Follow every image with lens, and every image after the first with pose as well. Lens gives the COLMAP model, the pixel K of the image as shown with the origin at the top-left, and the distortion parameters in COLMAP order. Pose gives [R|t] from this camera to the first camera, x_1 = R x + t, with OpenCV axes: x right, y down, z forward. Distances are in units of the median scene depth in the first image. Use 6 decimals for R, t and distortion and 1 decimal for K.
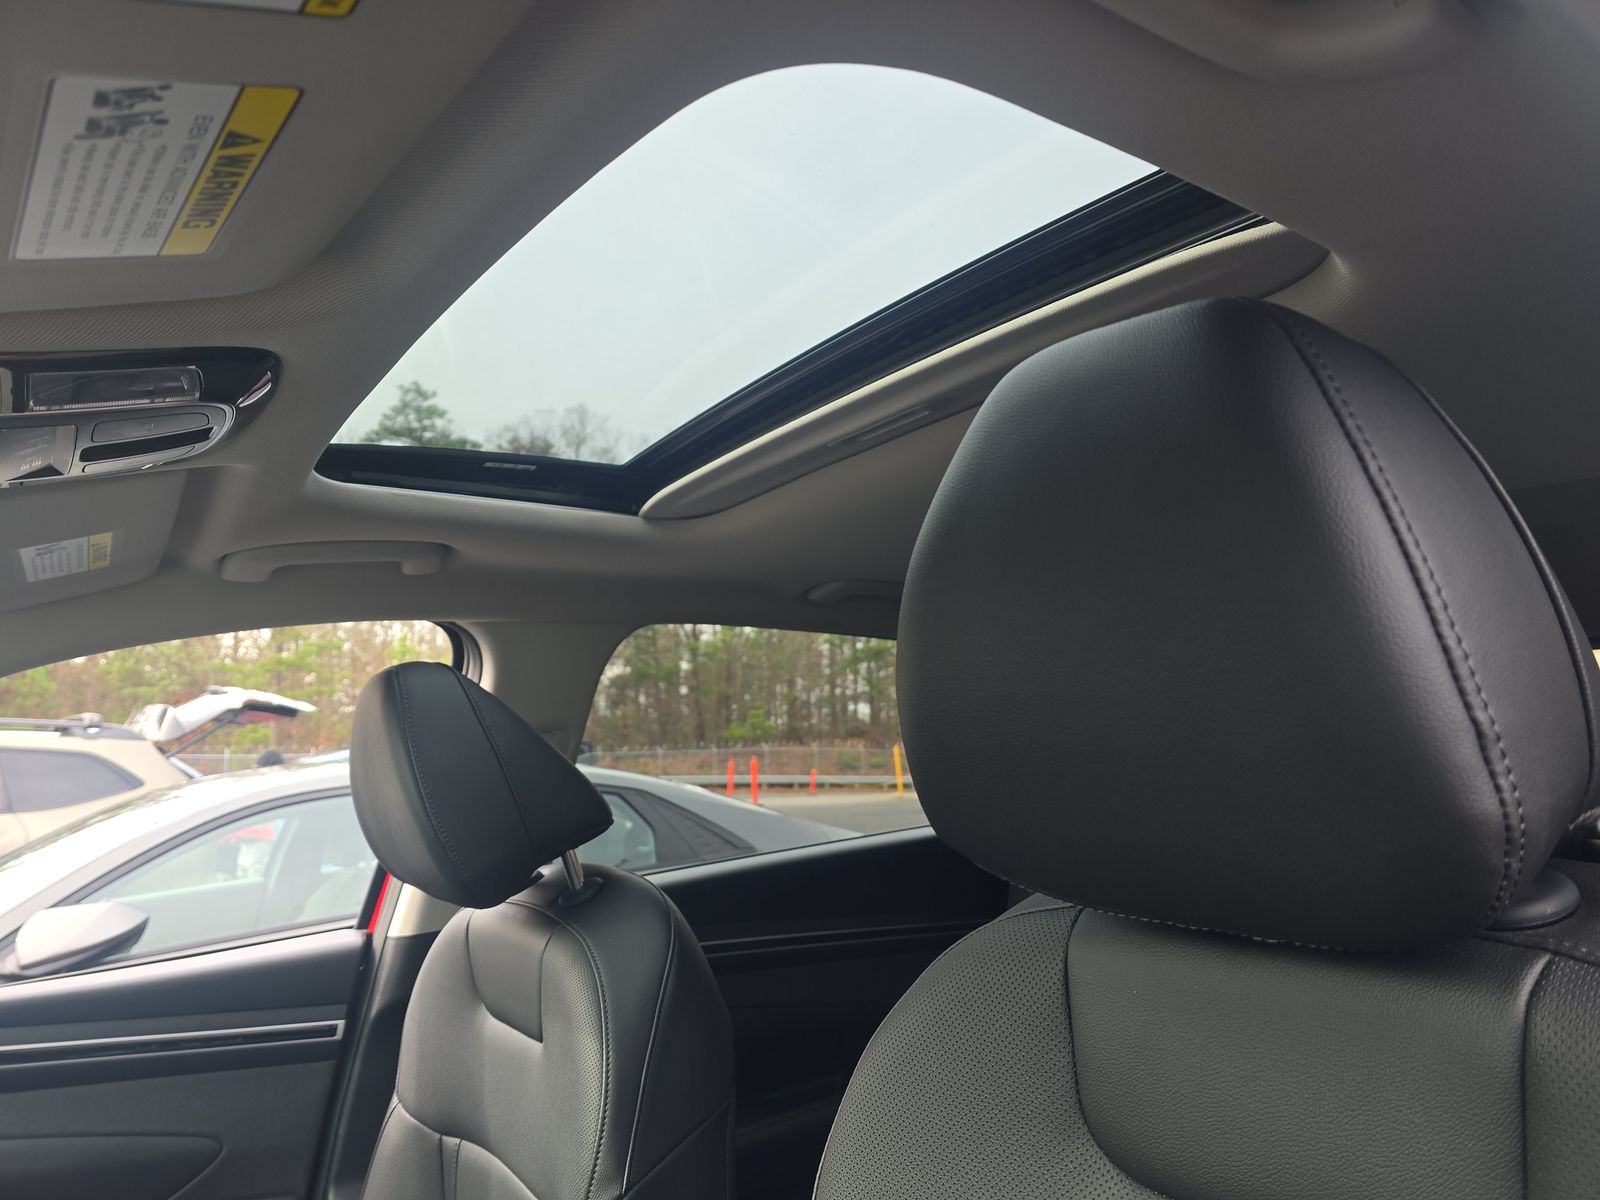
lens RADIAL K [[1085.0, 0, 797.5], [0, 1085.0, 607.5], [0, 0, 1]] dist [0.027601, -0.039153]
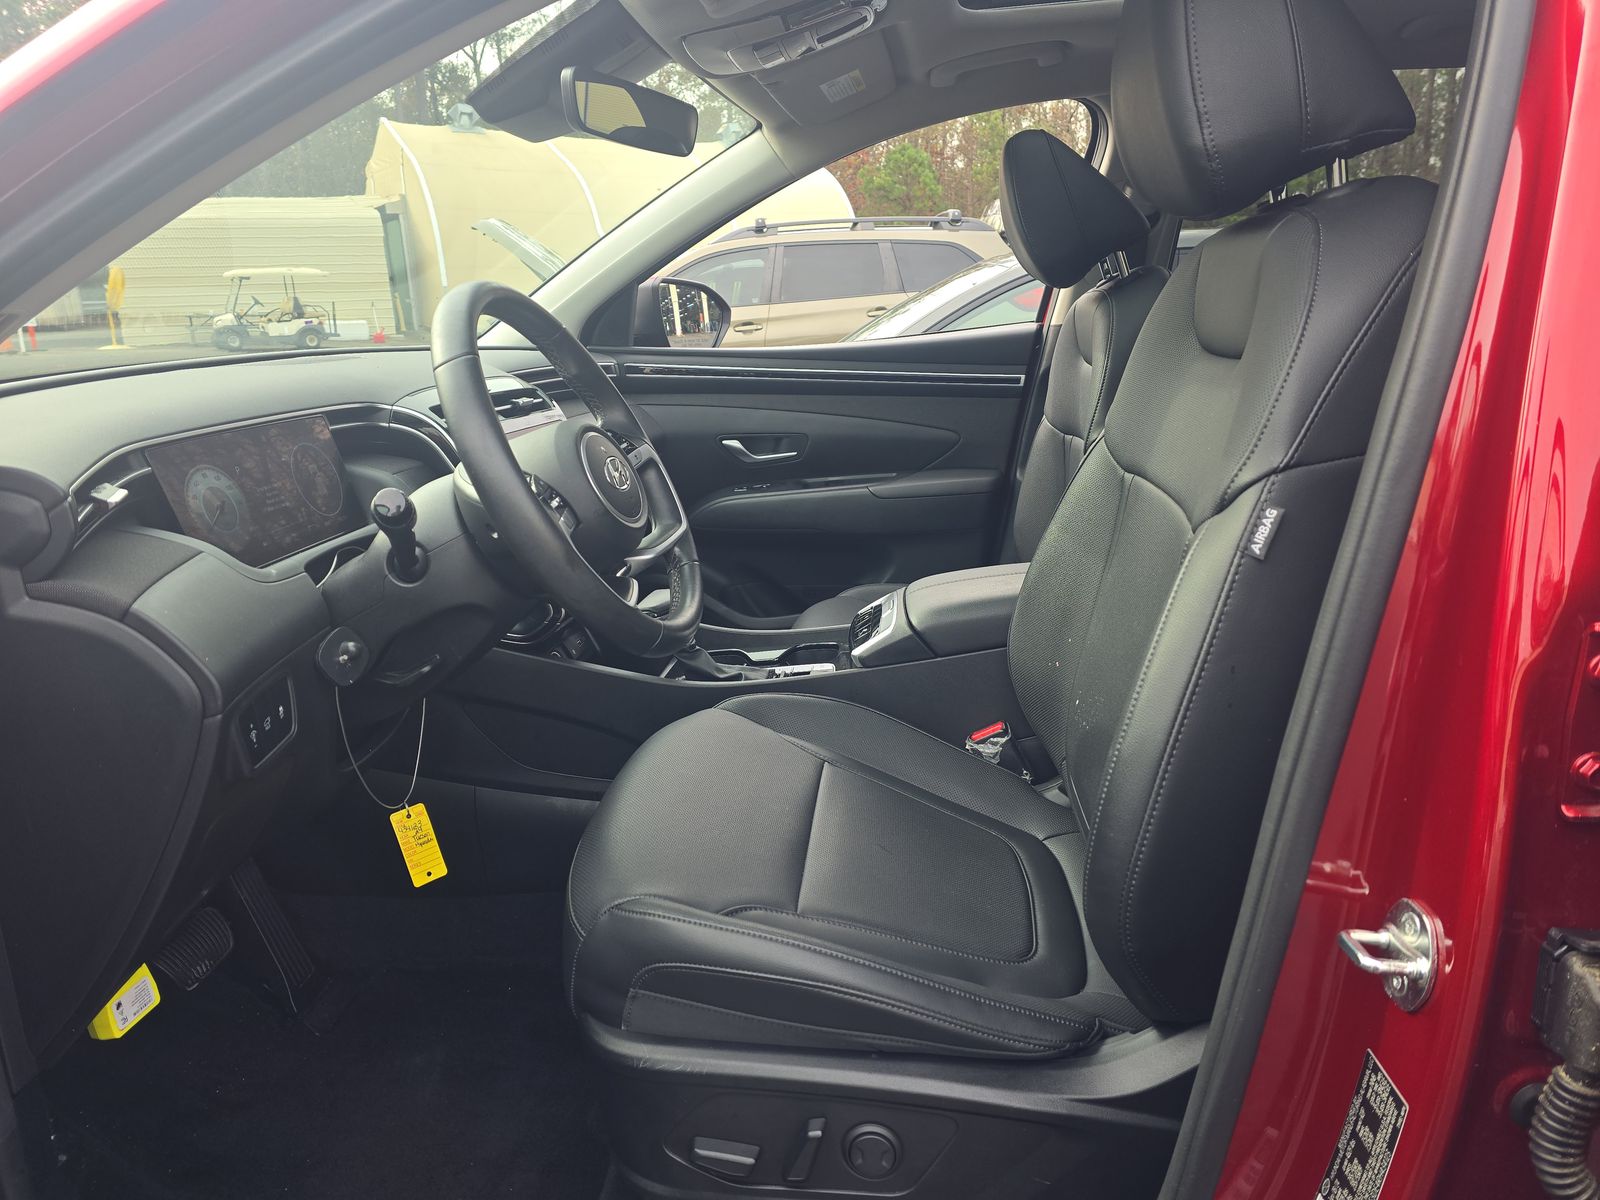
lens RADIAL K [[1085.0, 0, 793.5], [0, 1085.0, 614.4], [0, 0, 1]] dist [0.027601, -0.039153]
pose [[0.745512, 0.189952, -0.638851, 0.439330], [0.111795, 0.909307, 0.400828, 0.013941], [0.657049, -0.370242, 0.656663, -0.433724]]
